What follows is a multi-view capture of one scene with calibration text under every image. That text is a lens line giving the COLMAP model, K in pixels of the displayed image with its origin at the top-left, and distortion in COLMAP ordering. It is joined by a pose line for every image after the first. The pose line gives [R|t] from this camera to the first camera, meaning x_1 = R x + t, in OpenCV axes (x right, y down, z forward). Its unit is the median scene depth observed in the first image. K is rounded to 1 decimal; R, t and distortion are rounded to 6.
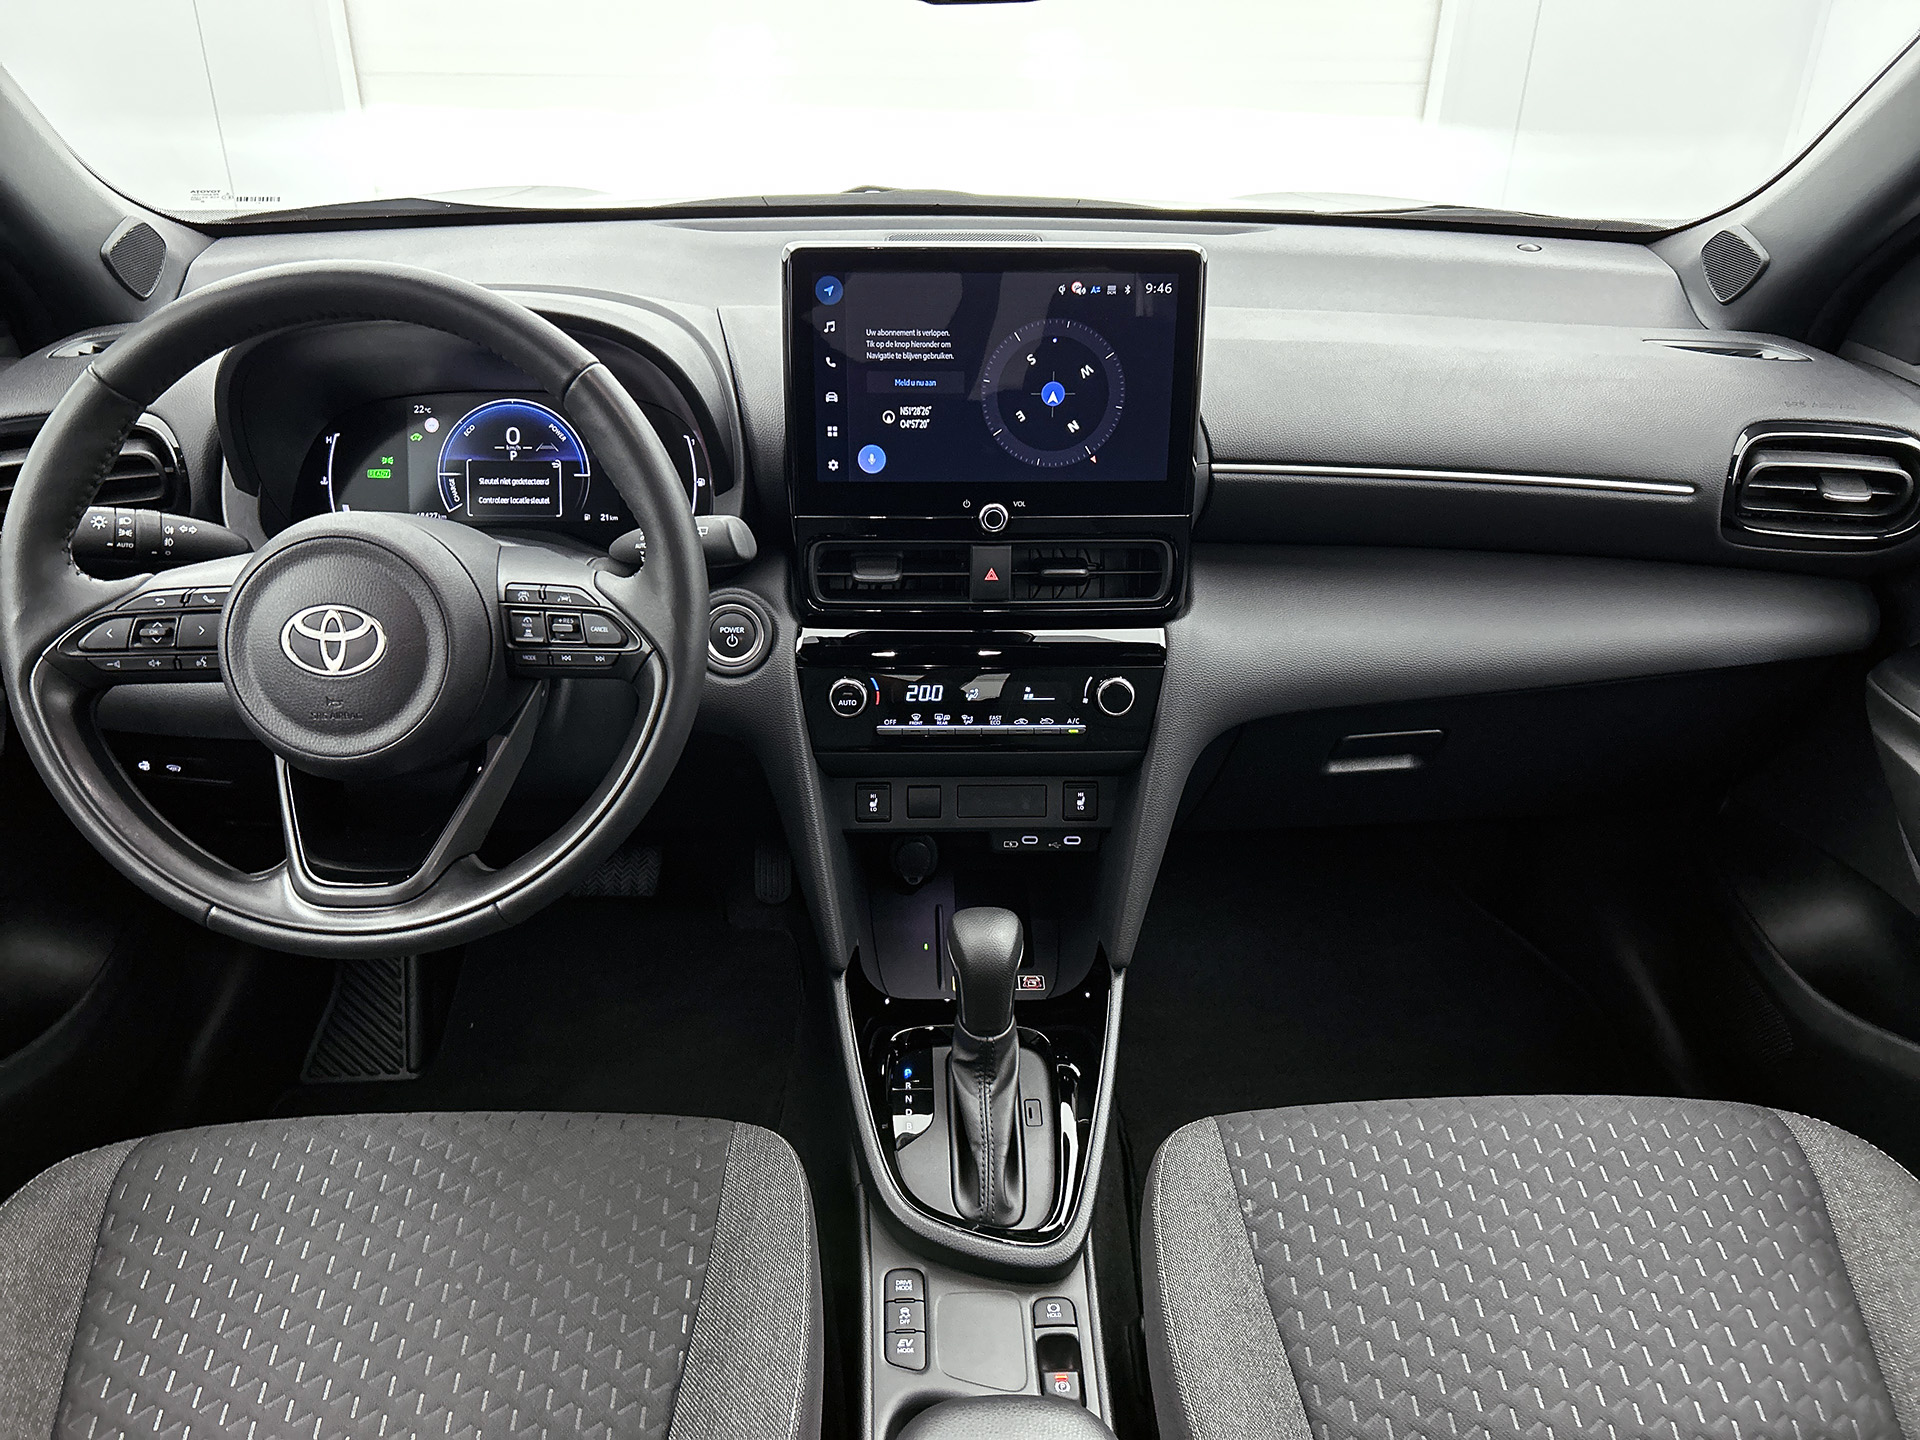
lens RADIAL K [[1443.0, 0, 951.6], [0, 1443.0, 711.5], [0, 0, 1]] dist [0.083085, -0.130182]
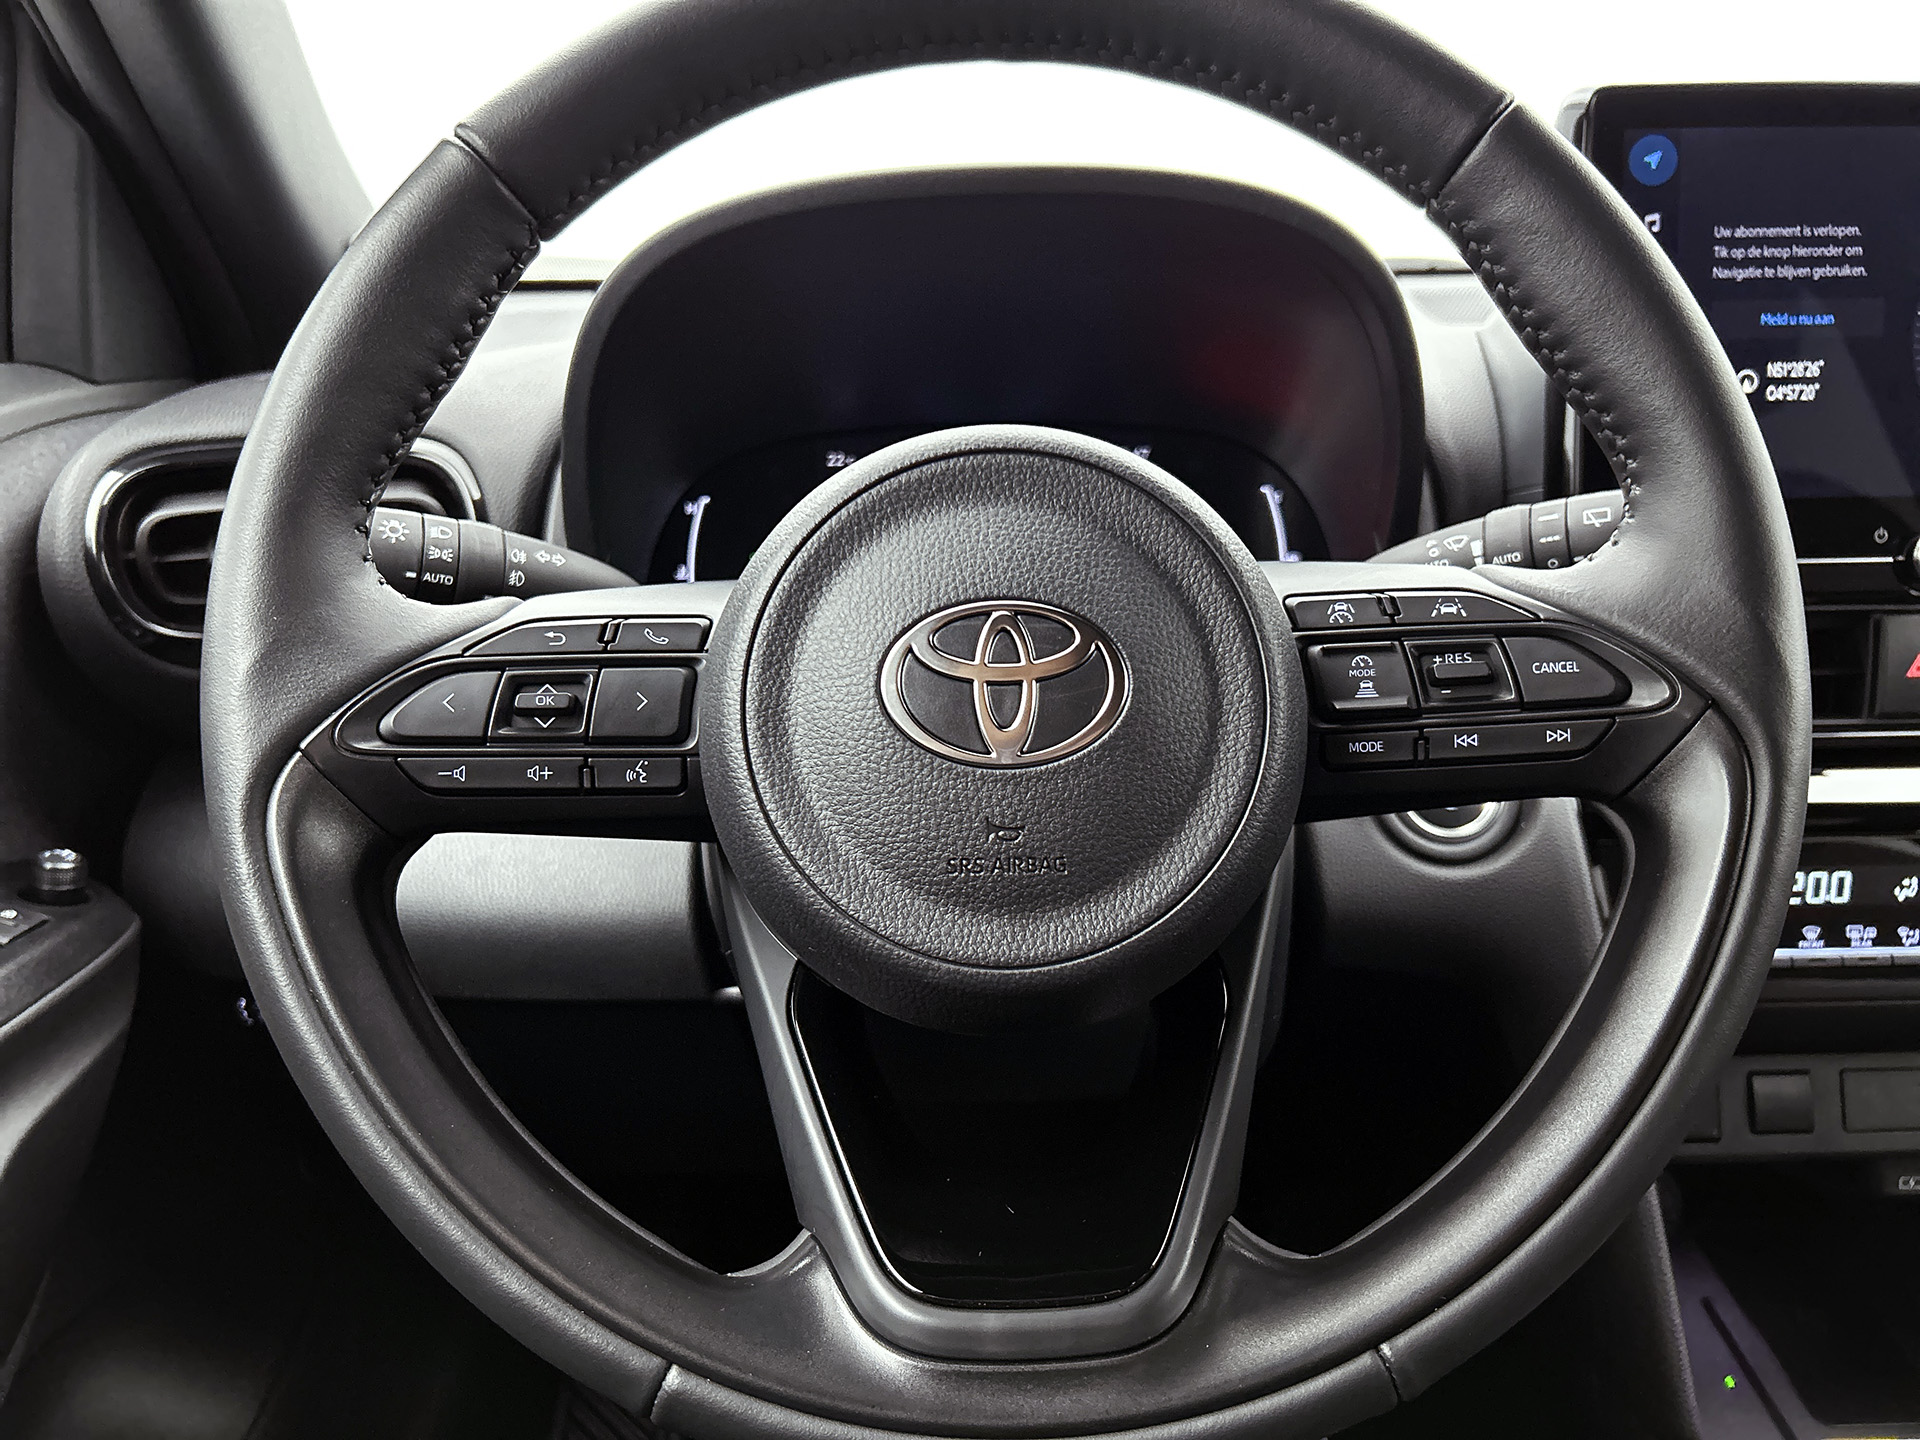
lens RADIAL K [[1476.7, 0, 970.0], [0, 1476.7, 710.0], [0, 0, 1]] dist [0.042746, -0.051669]
pose [[0.999491, -0.022269, -0.022840, -0.332643], [0.016701, 0.975336, -0.220093, 0.040877], [0.027178, 0.219600, 0.975211, 0.462509]]
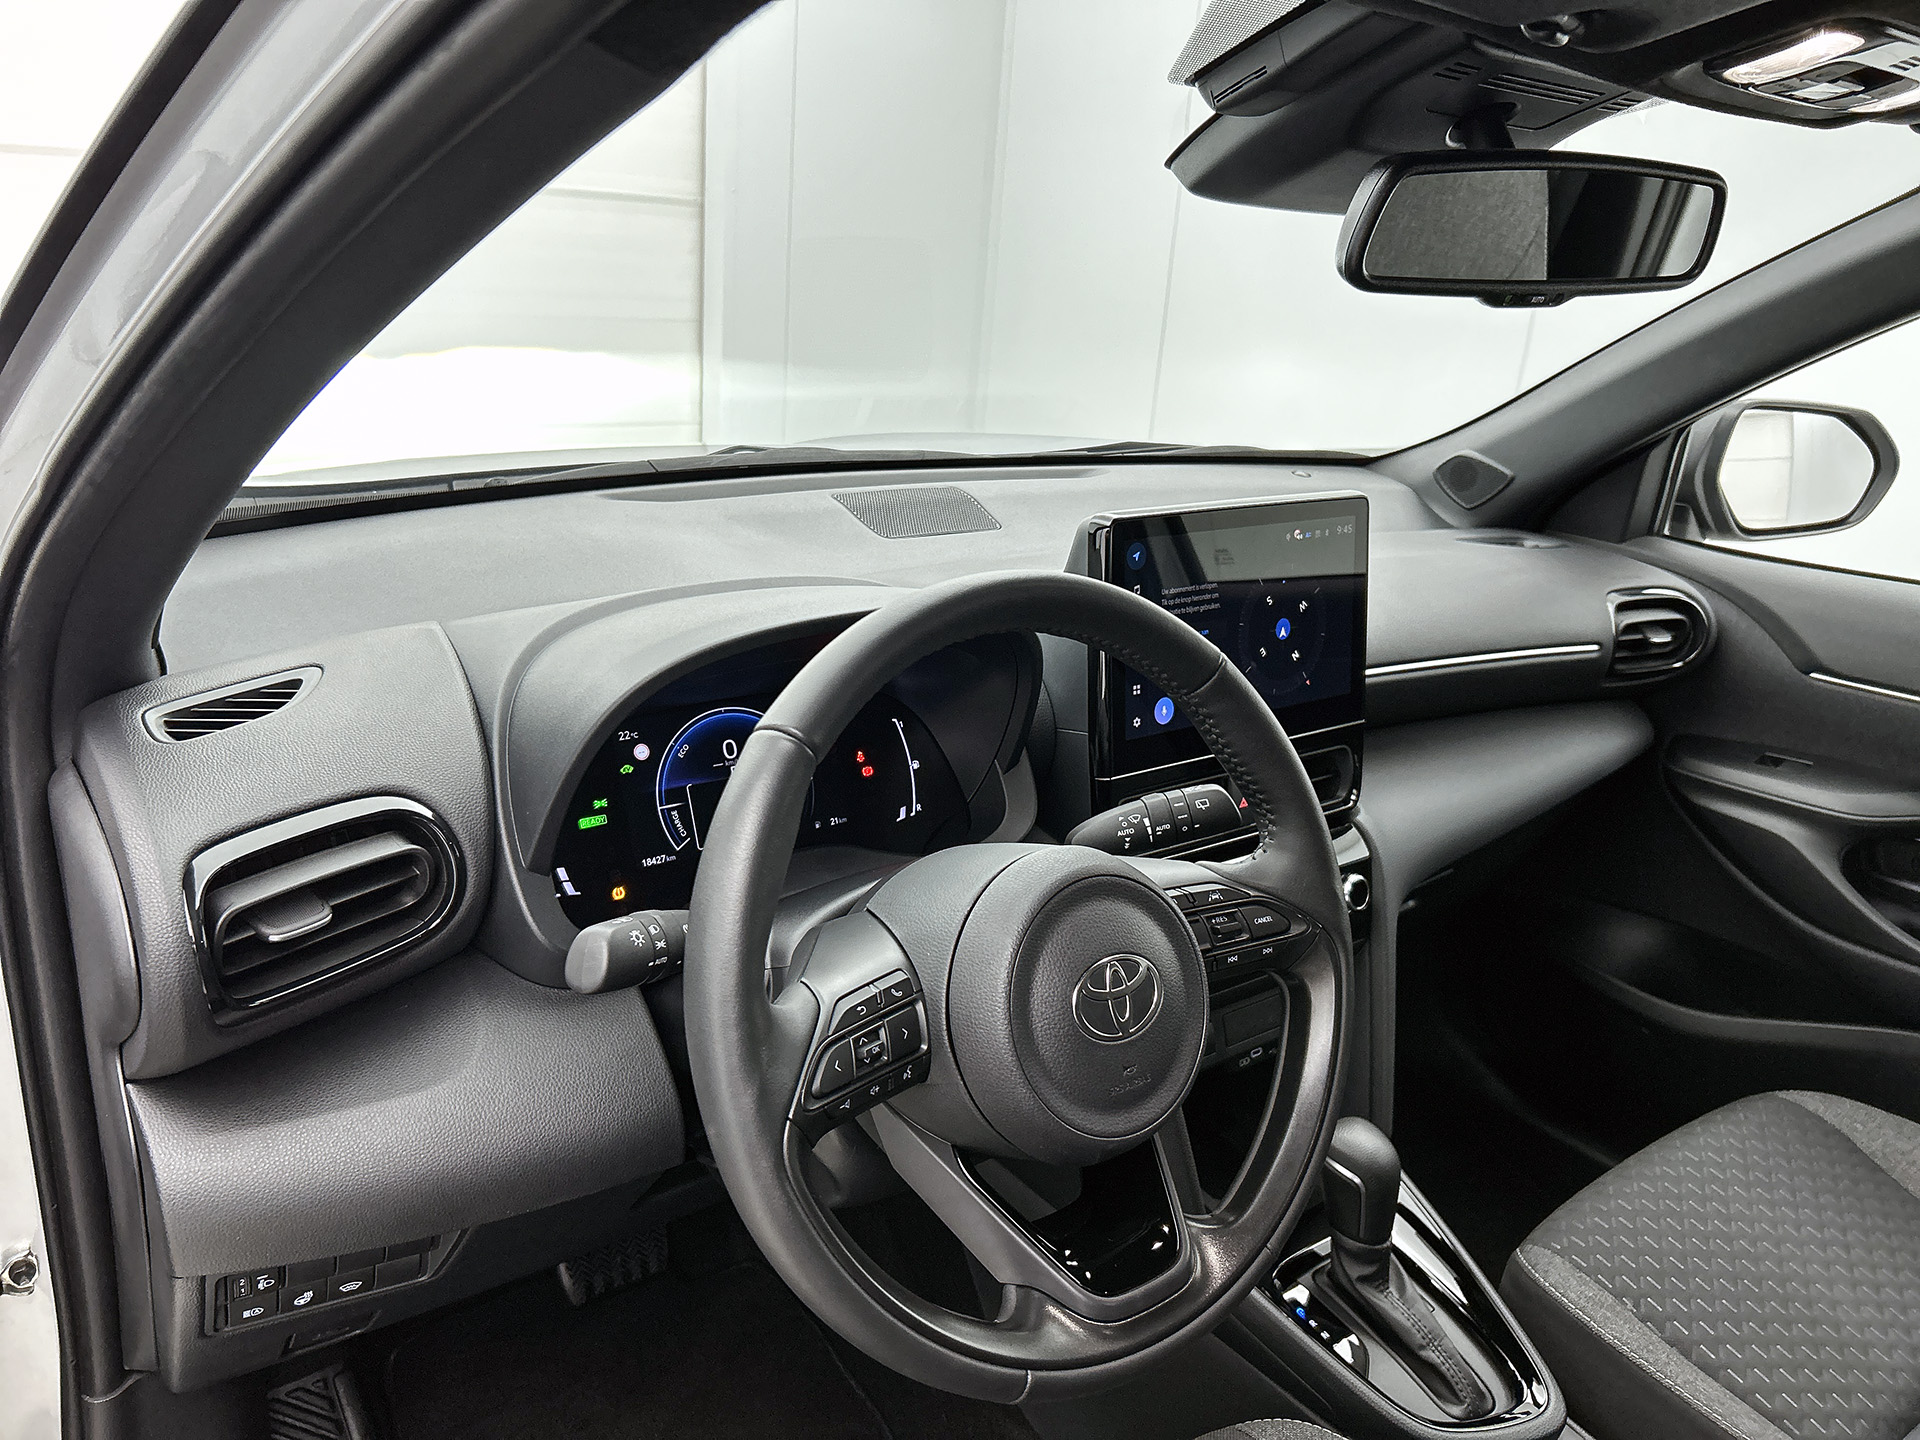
lens RADIAL K [[1443.0, 0, 951.6], [0, 1443.0, 711.5], [0, 0, 1]] dist [0.083085, -0.130182]
pose [[0.817956, -0.143323, 0.557142, -0.751296], [0.218978, 0.973132, -0.071153, -0.136198], [-0.531975, 0.180202, 0.827363, 0.242877]]
